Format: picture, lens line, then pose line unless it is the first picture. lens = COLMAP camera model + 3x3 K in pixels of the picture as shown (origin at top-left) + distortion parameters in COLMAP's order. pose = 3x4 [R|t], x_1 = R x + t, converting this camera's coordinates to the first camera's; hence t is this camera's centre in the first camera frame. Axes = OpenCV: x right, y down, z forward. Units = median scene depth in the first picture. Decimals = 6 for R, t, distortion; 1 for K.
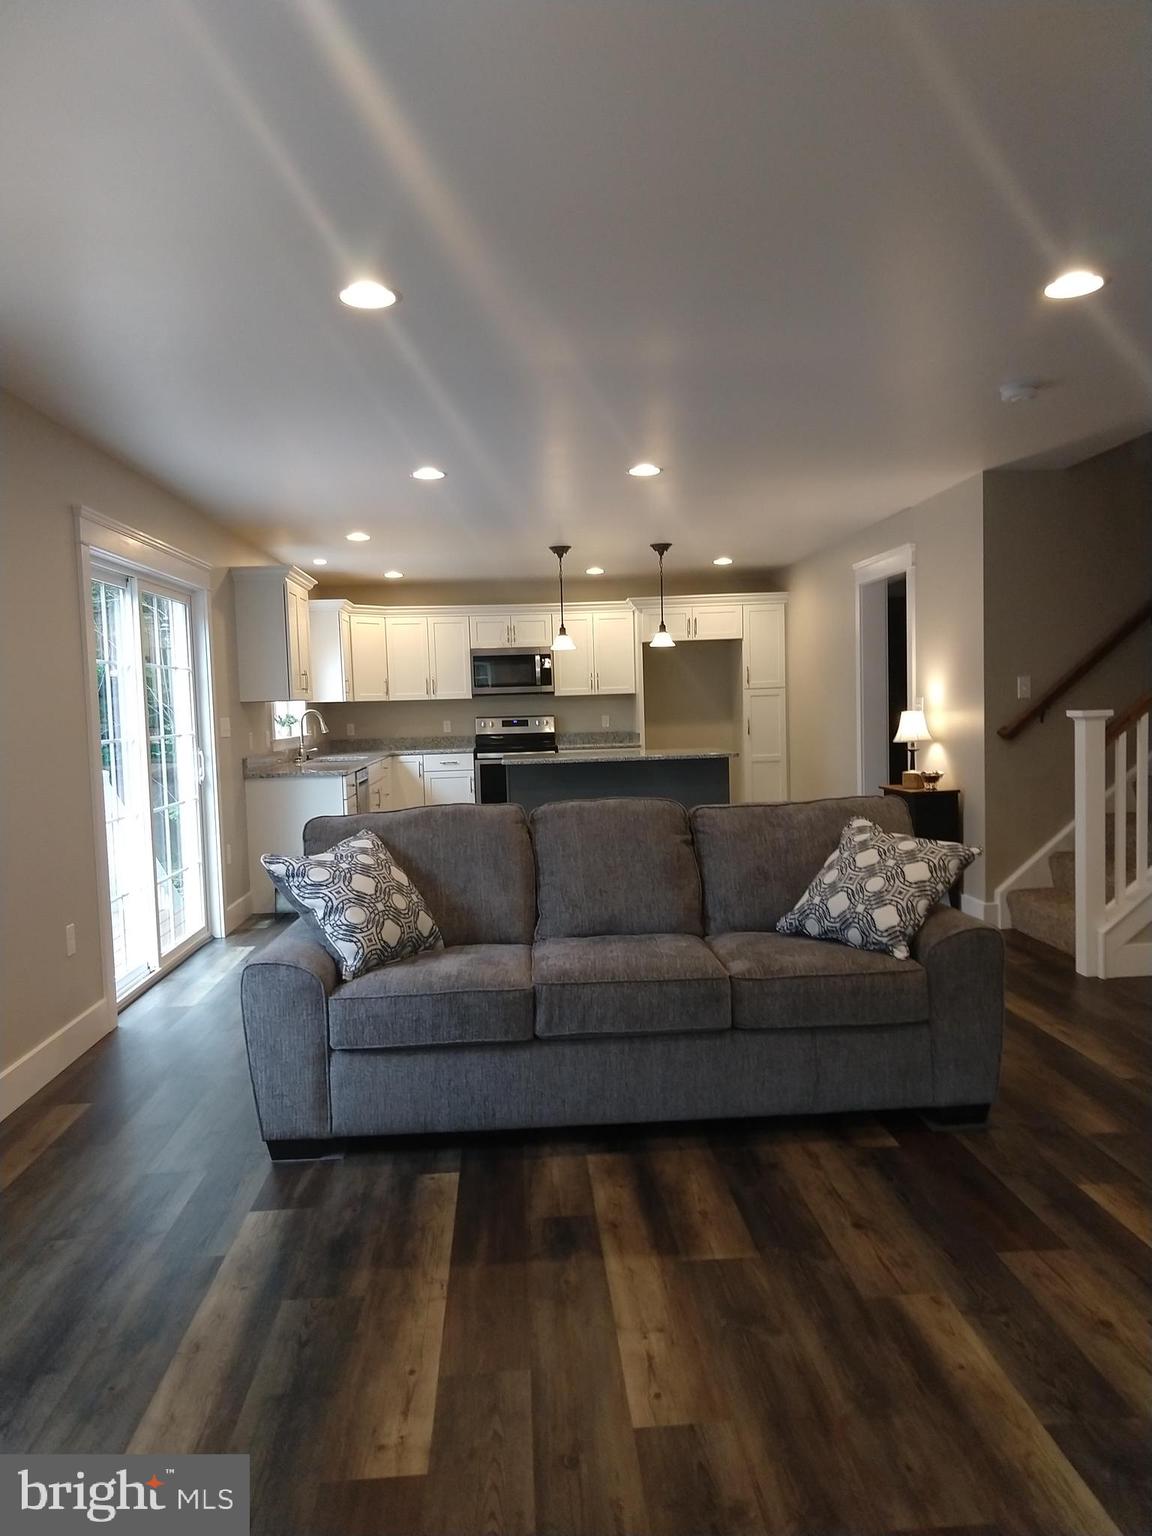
lens RADIAL K [[1071.1, 0, 576.0], [0, 1071.1, 768.0], [0, 0, 1]] dist [0.064162, -0.035788]
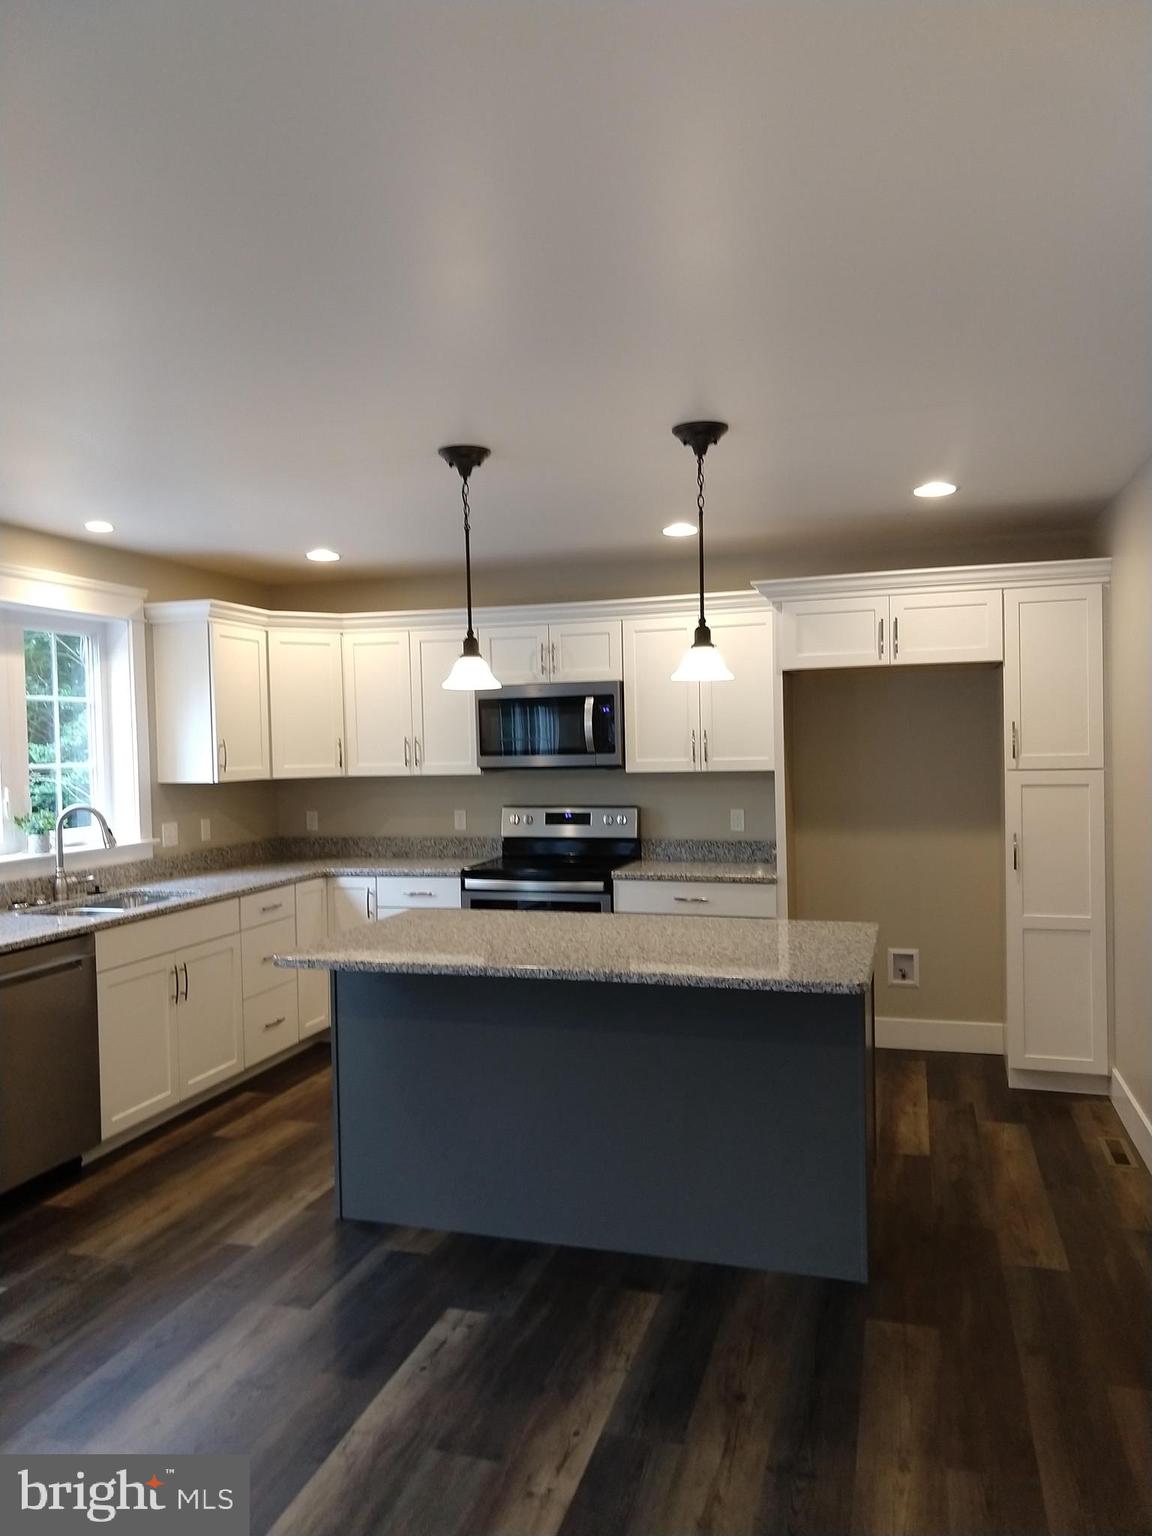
lens RADIAL K [[1071.1, 0, 576.0], [0, 1071.1, 768.0], [0, 0, 1]] dist [0.064162, -0.035788]
pose [[0.937334, 0.018946, -0.347918, 0.144659], [-0.029032, 0.999295, -0.023798, -0.056982], [0.347221, 0.032407, 0.937223, 0.496836]]
